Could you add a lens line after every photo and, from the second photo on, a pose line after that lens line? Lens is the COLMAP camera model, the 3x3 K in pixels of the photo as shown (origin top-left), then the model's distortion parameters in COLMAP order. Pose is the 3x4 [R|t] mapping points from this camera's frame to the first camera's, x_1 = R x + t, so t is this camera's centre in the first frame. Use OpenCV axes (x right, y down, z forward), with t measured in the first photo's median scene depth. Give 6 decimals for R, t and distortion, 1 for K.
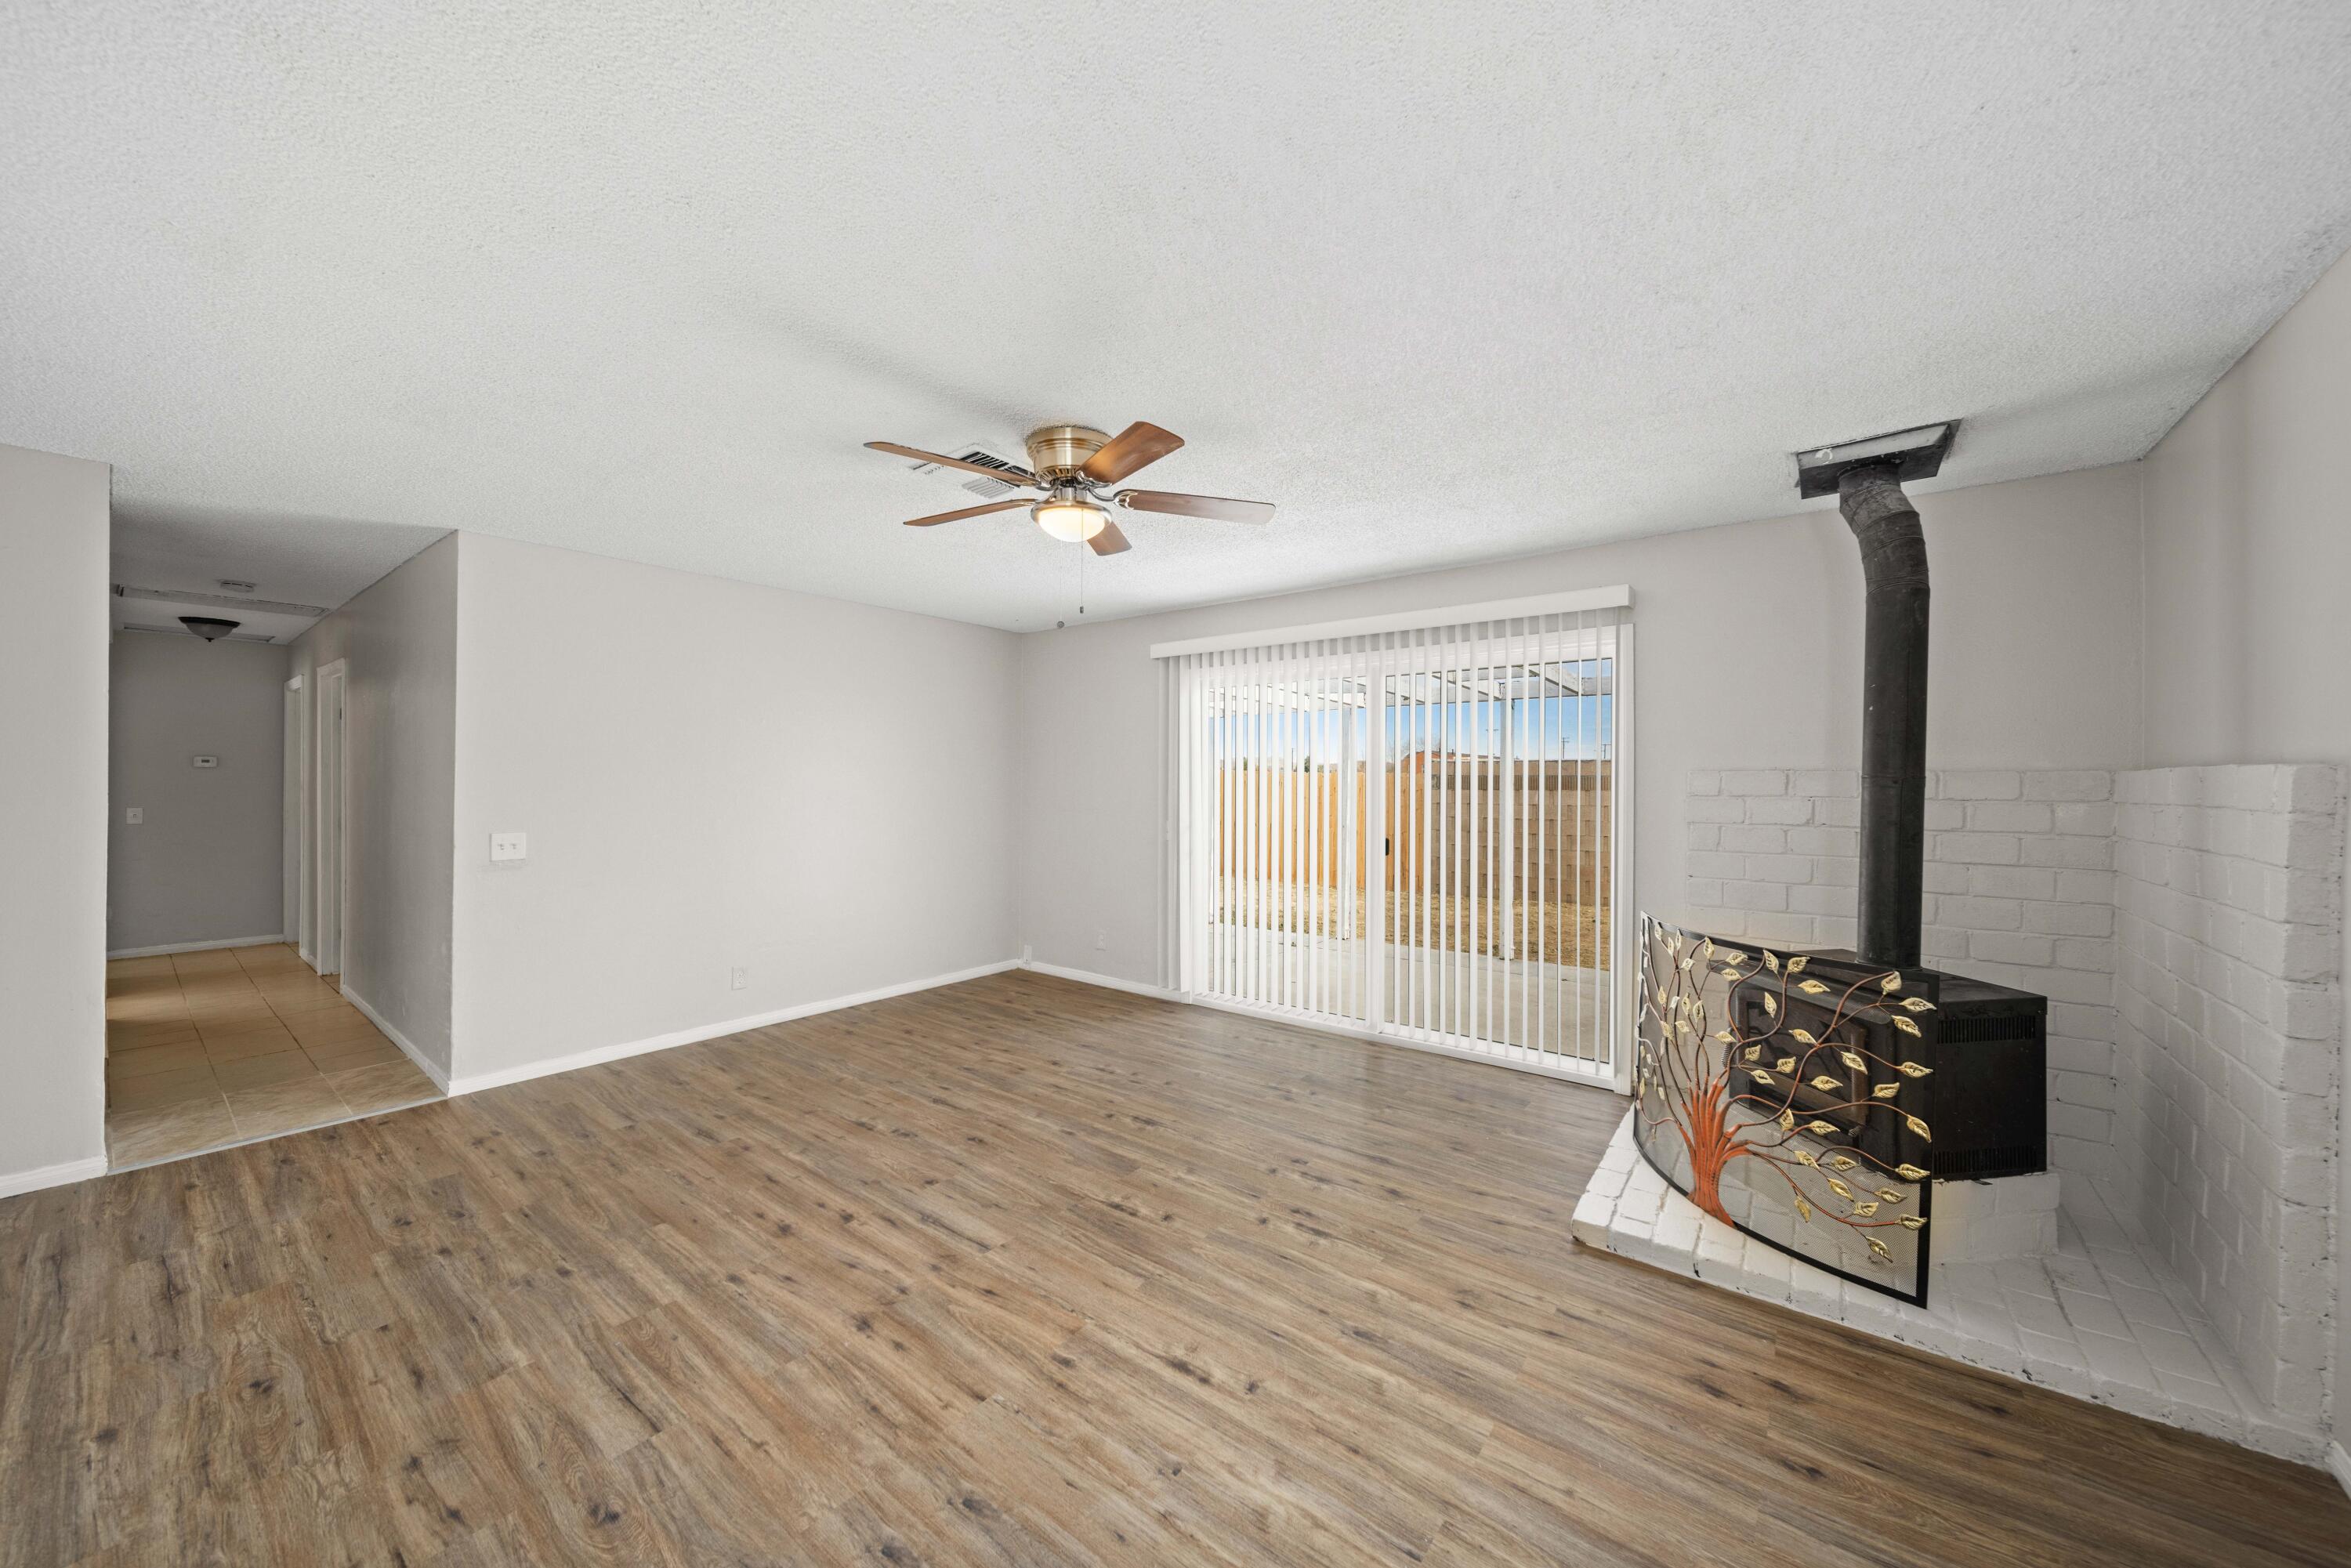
lens RADIAL K [[849.9, 0, 1200.8], [0, 849.9, 785.5], [0, 0, 1]] dist [0.000075, -0.001272]
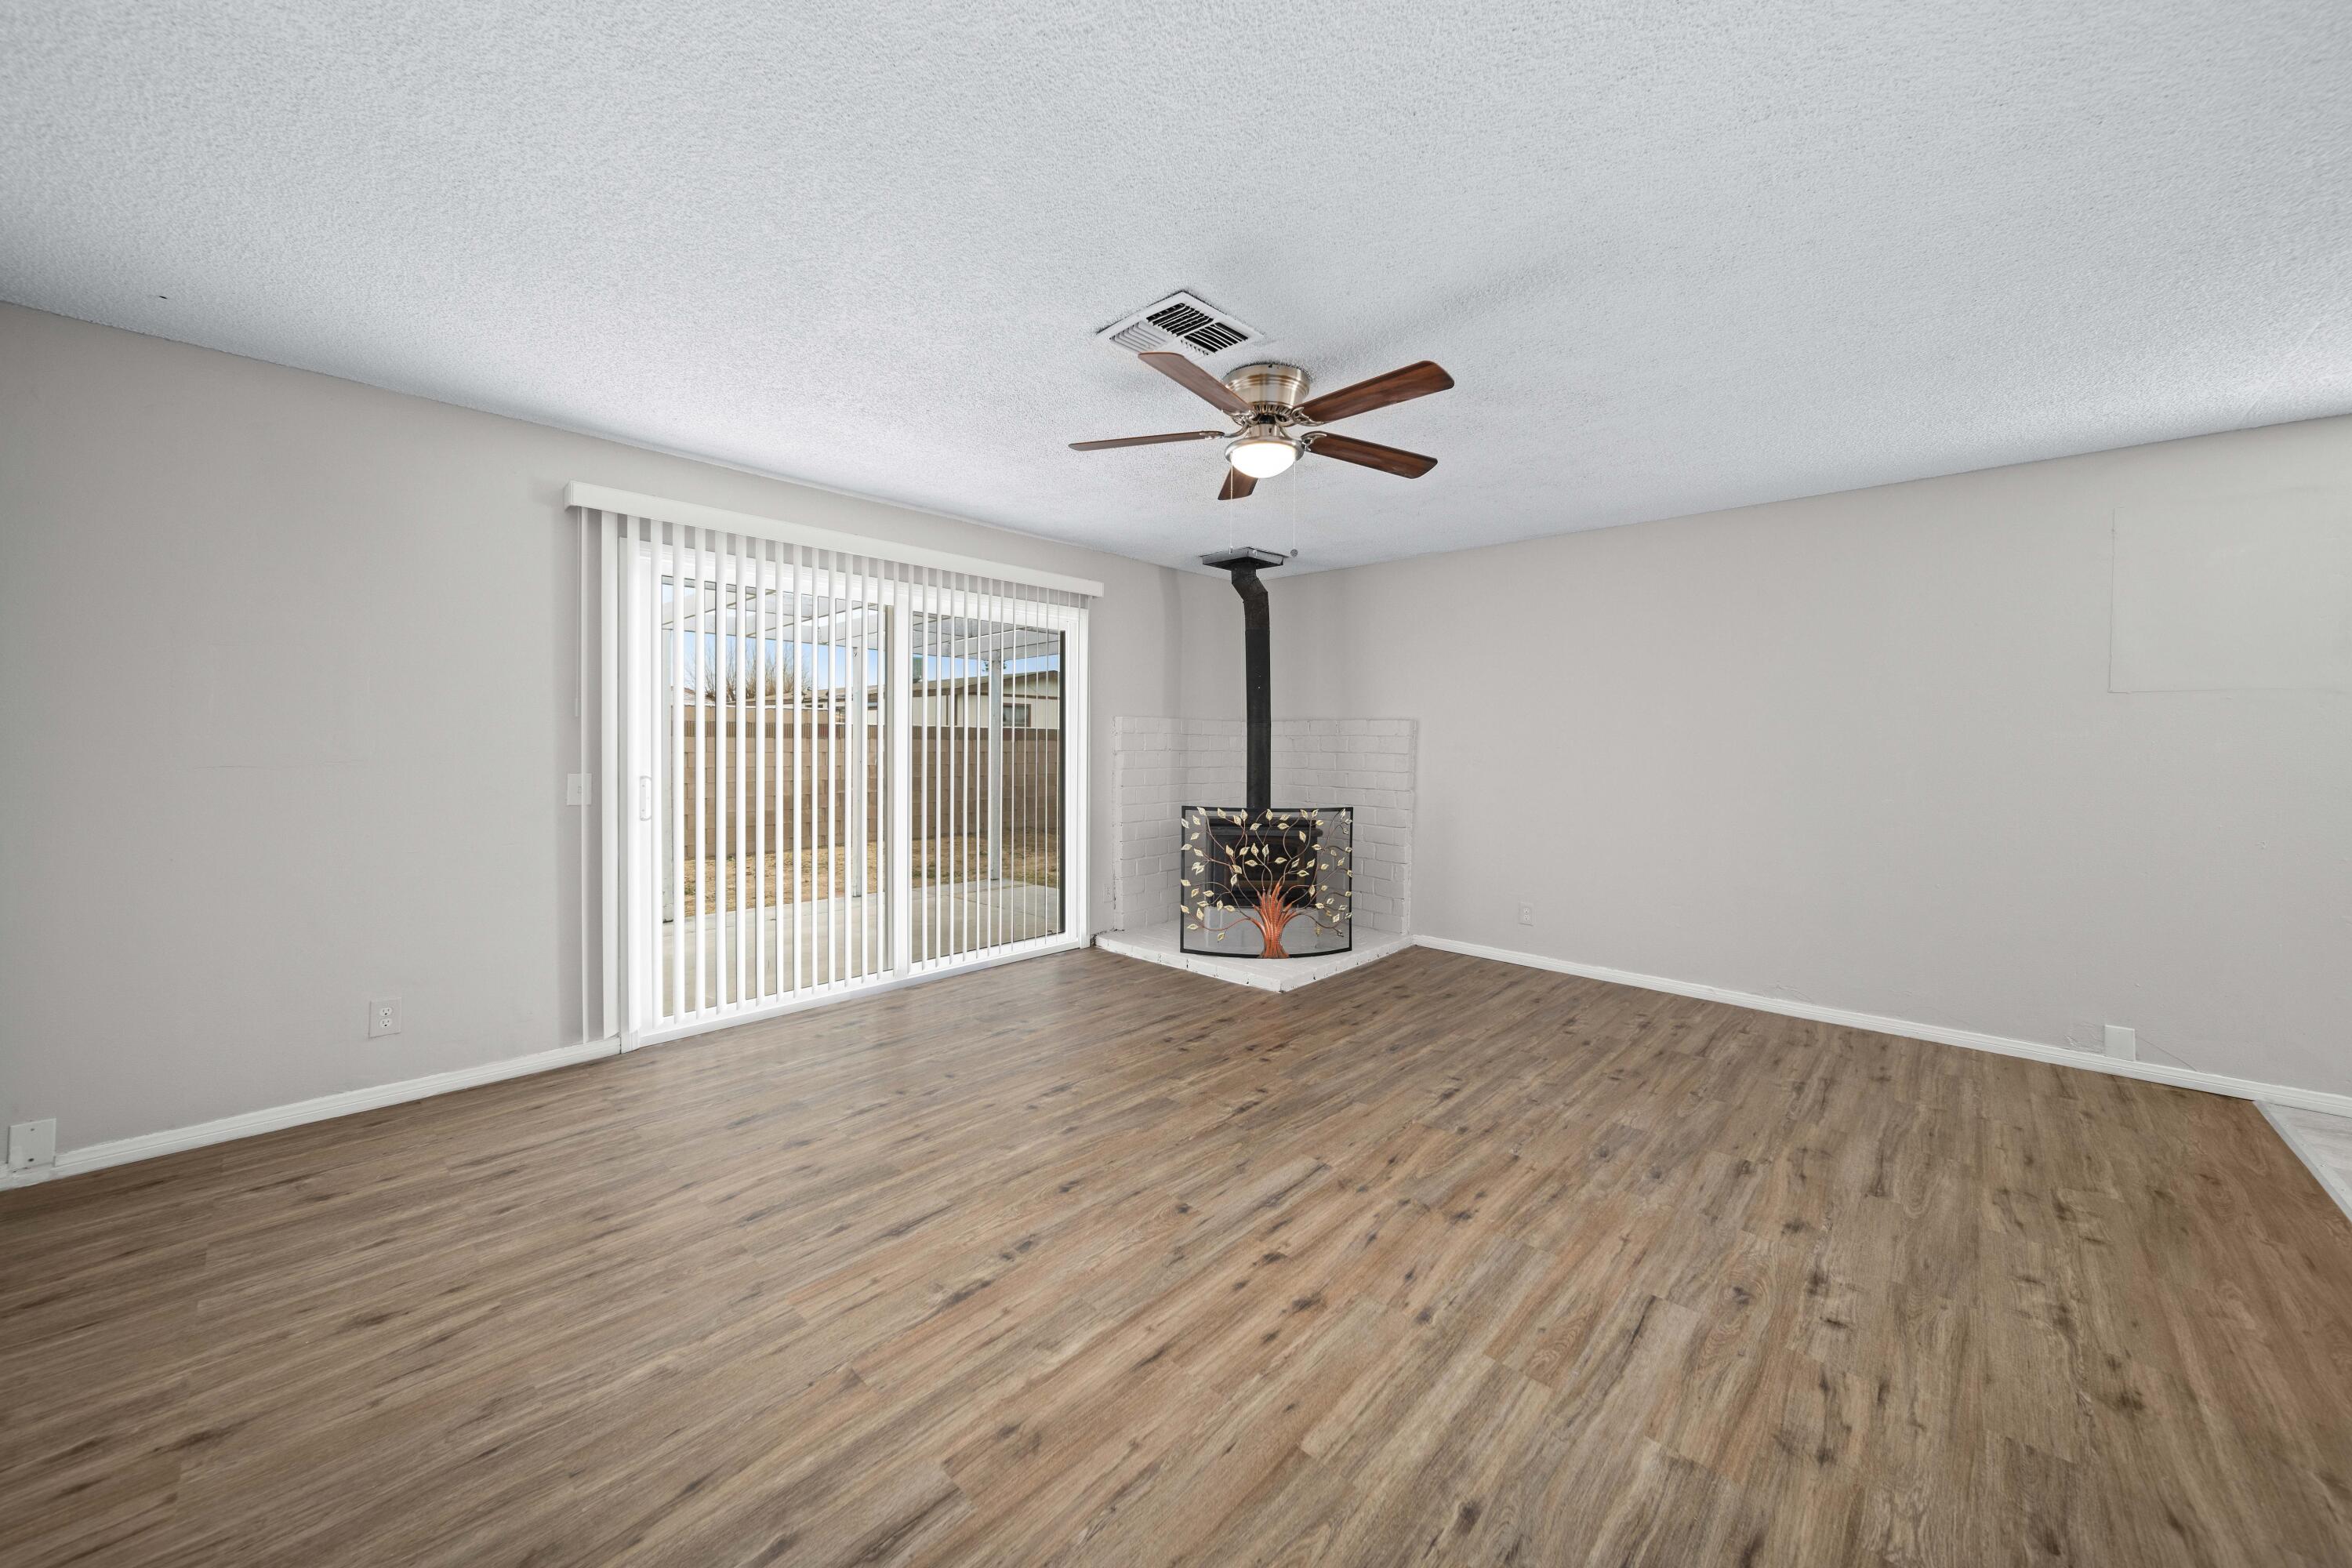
lens RADIAL K [[850.3, 0, 1151.5], [0, 850.3, 761.1], [0, 0, 1]] dist [0.000075, -0.001272]
pose [[0.106566, -0.025818, 0.993970, -1.274317], [-0.002205, 0.999654, 0.026202, 0.032184], [-0.994303, -0.004984, 0.106473, 1.097320]]
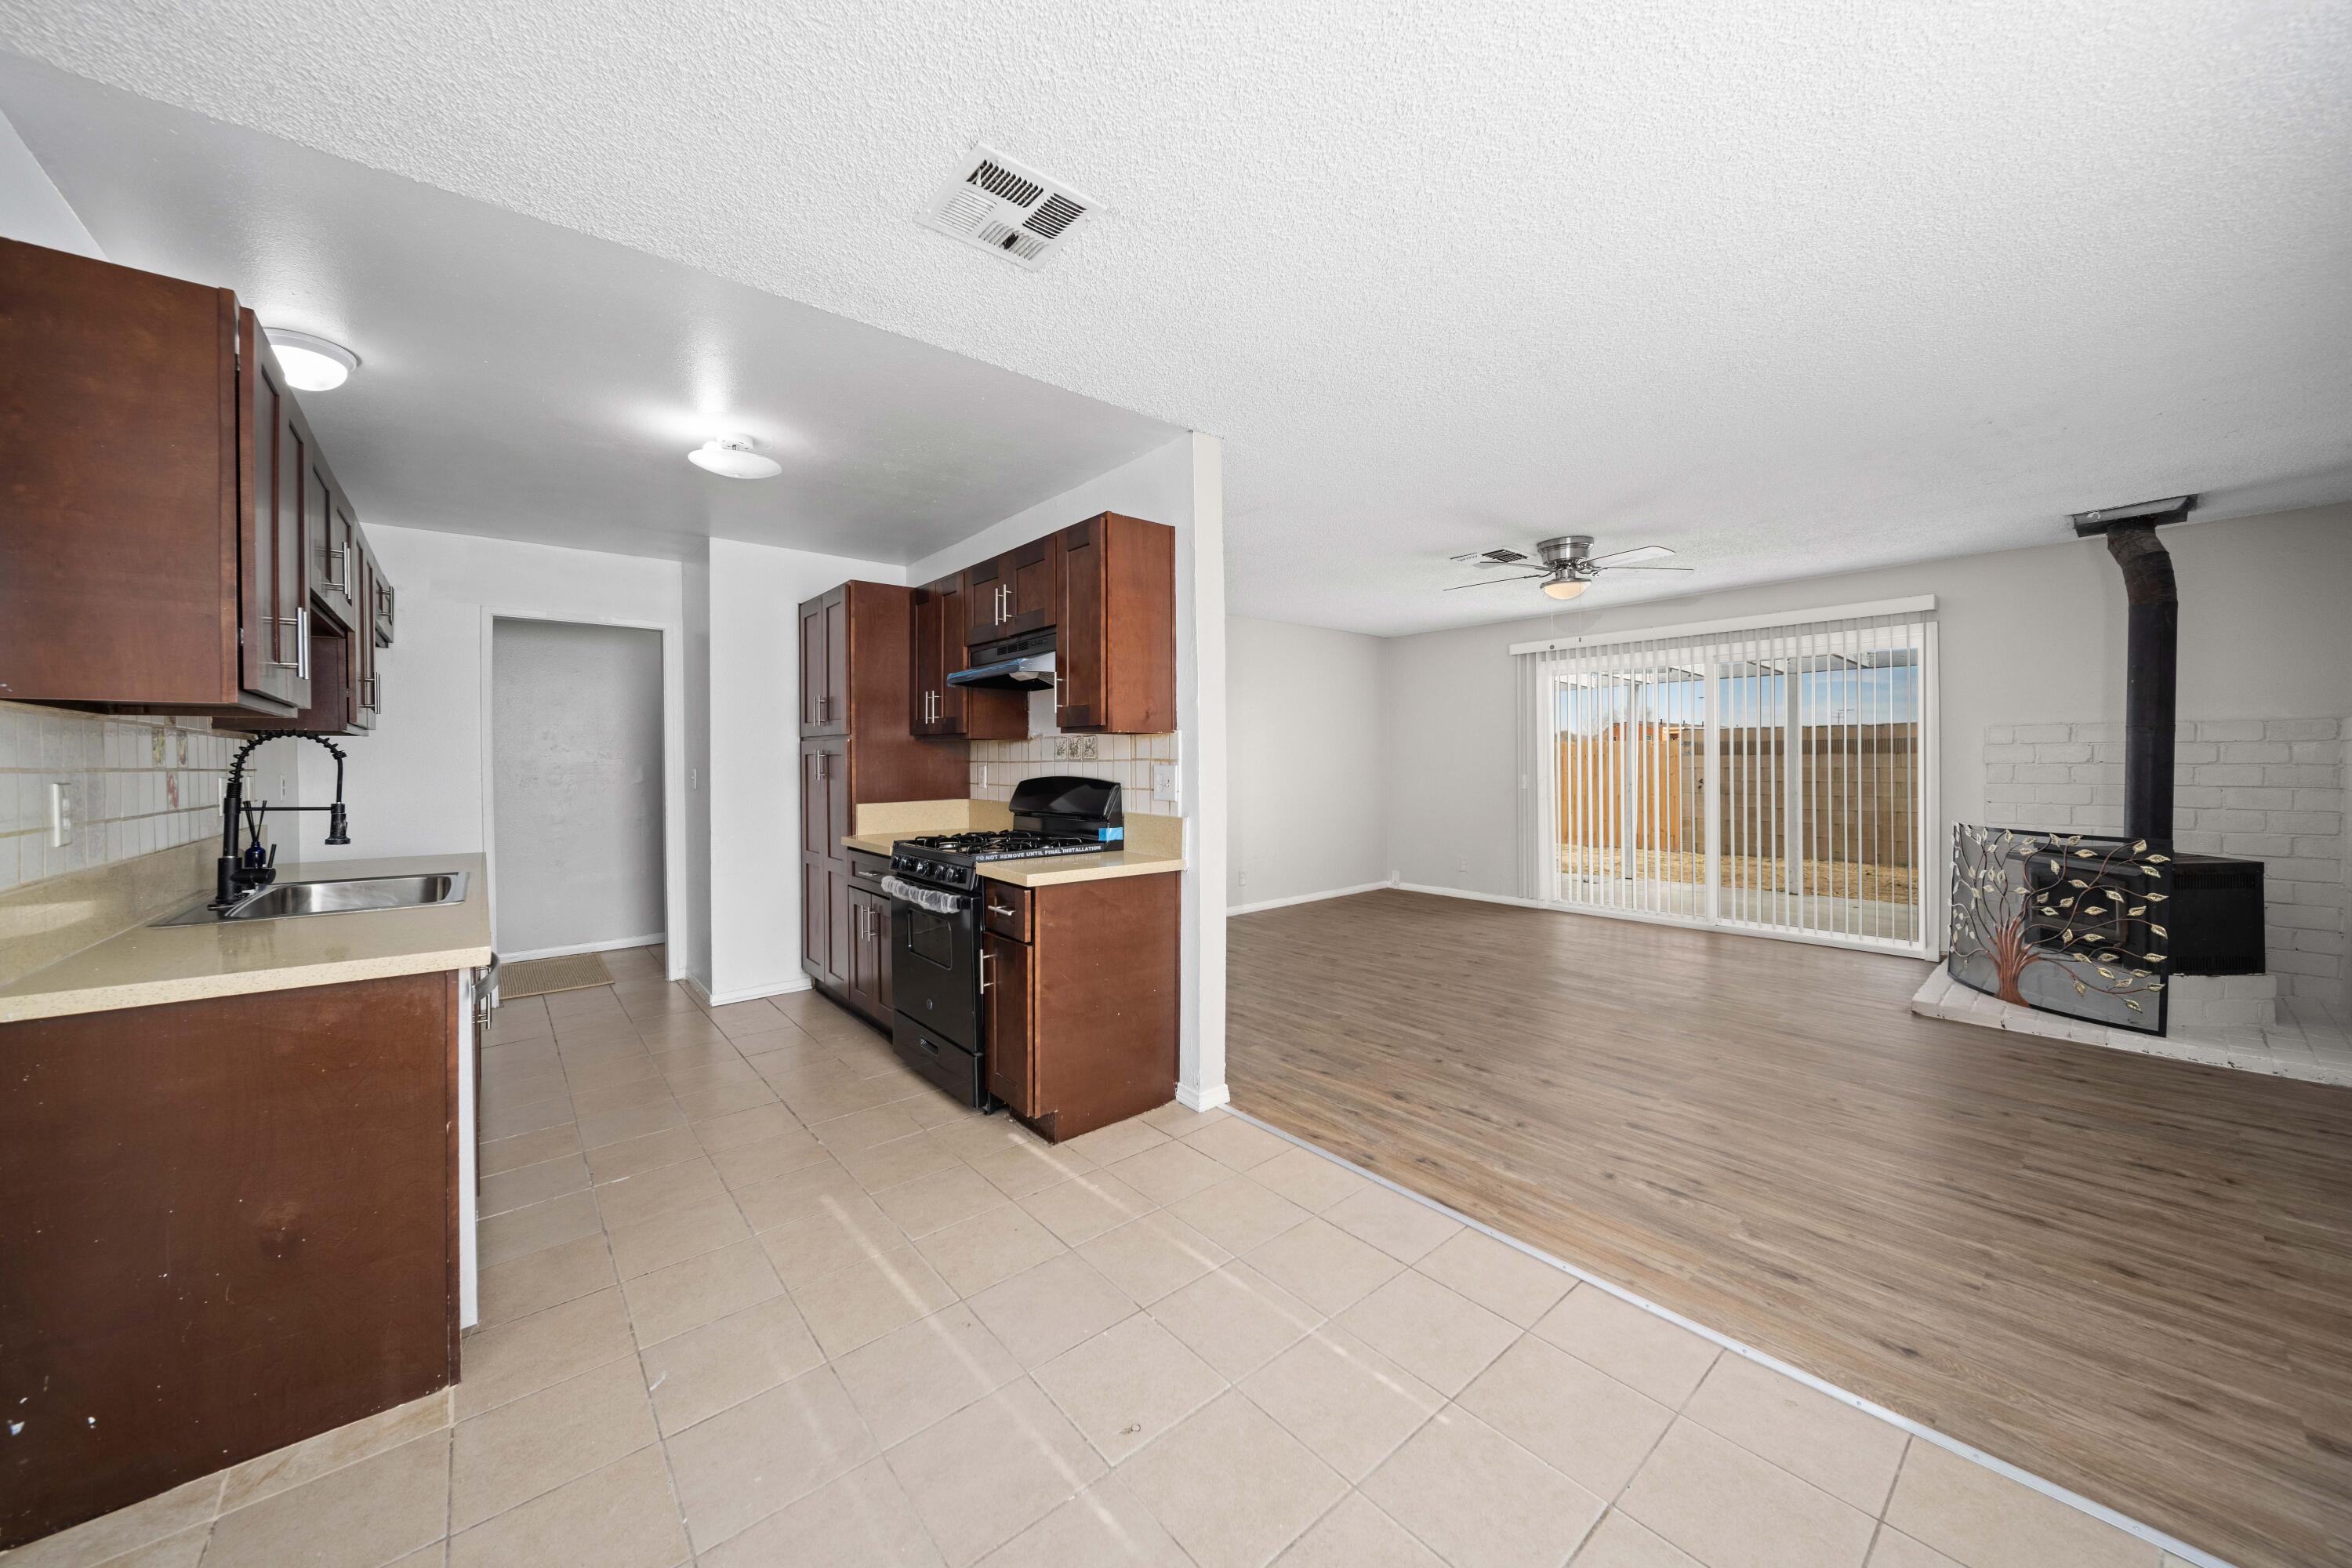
lens RADIAL K [[850.3, 0, 1173.6], [0, 850.3, 762.7], [0, 0, 1]] dist [0.000075, -0.001272]
pose [[0.974609, -0.011916, -0.223596, -0.586629], [0.011542, 0.999929, -0.002979, 0.042118], [0.223615, 0.000323, 0.974677, -0.927464]]
